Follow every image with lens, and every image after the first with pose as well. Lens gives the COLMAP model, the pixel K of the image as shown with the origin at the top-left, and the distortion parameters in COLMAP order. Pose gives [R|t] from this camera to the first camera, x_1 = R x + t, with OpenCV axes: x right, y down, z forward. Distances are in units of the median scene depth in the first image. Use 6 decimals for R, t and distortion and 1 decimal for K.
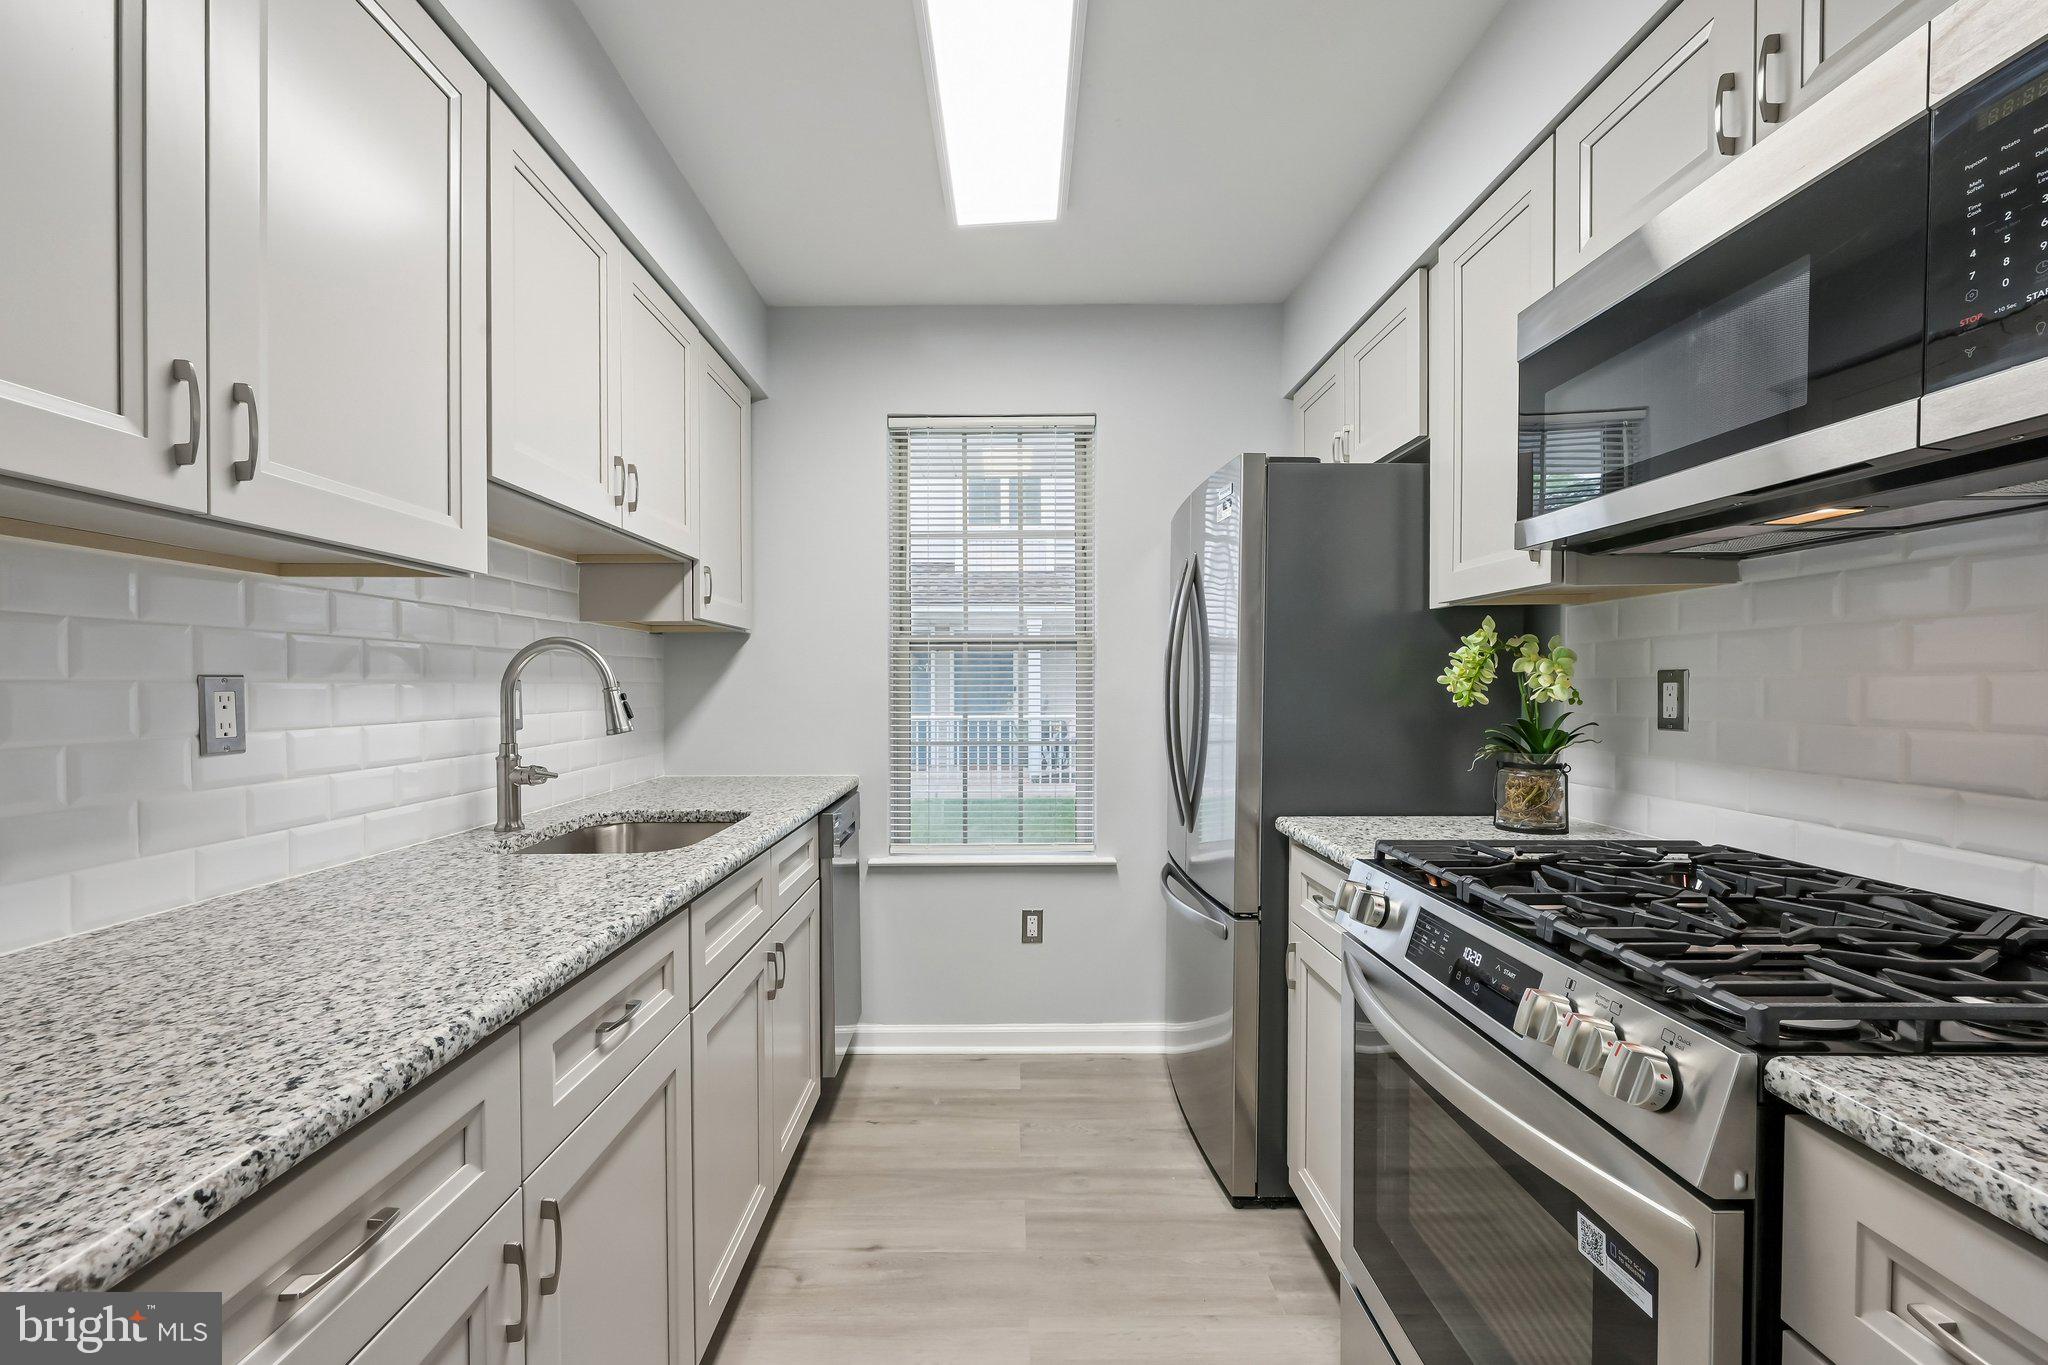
lens RADIAL K [[847.8, 0, 1006.6], [0, 847.8, 696.0], [0, 0, 1]] dist [0.000398, 0.000290]
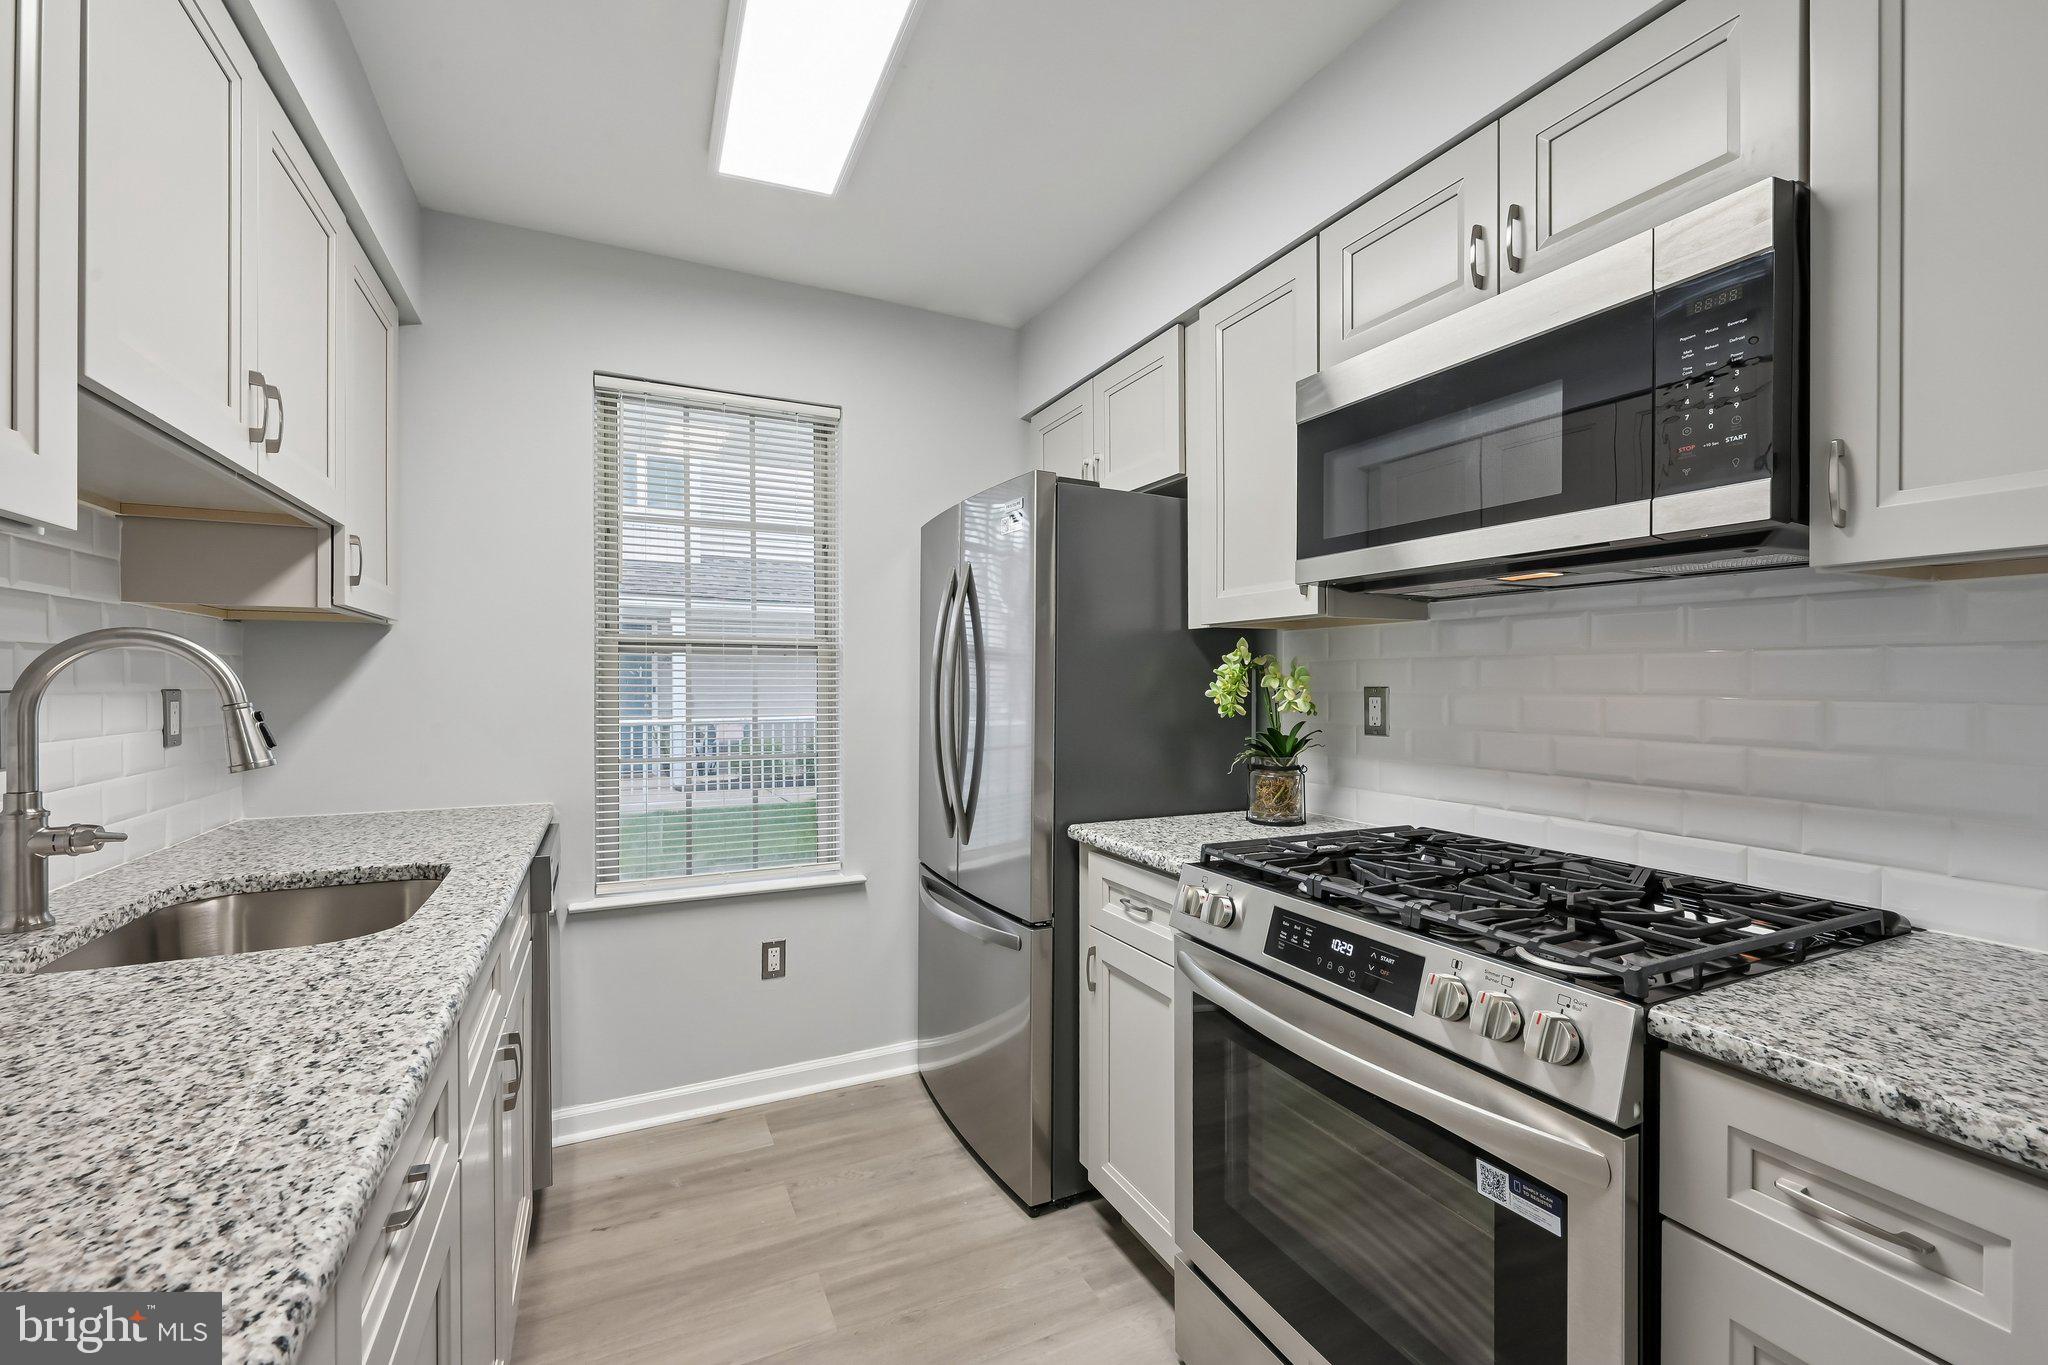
lens RADIAL K [[845.3, 0, 1026.9], [0, 845.3, 683.4], [0, 0, 1]] dist [0.000940, 0.000089]
pose [[0.898242, 0.005987, 0.439460, -0.217330], [0.000062, 0.999905, -0.013750, -0.019076], [-0.439501, 0.012378, 0.898157, 0.113845]]
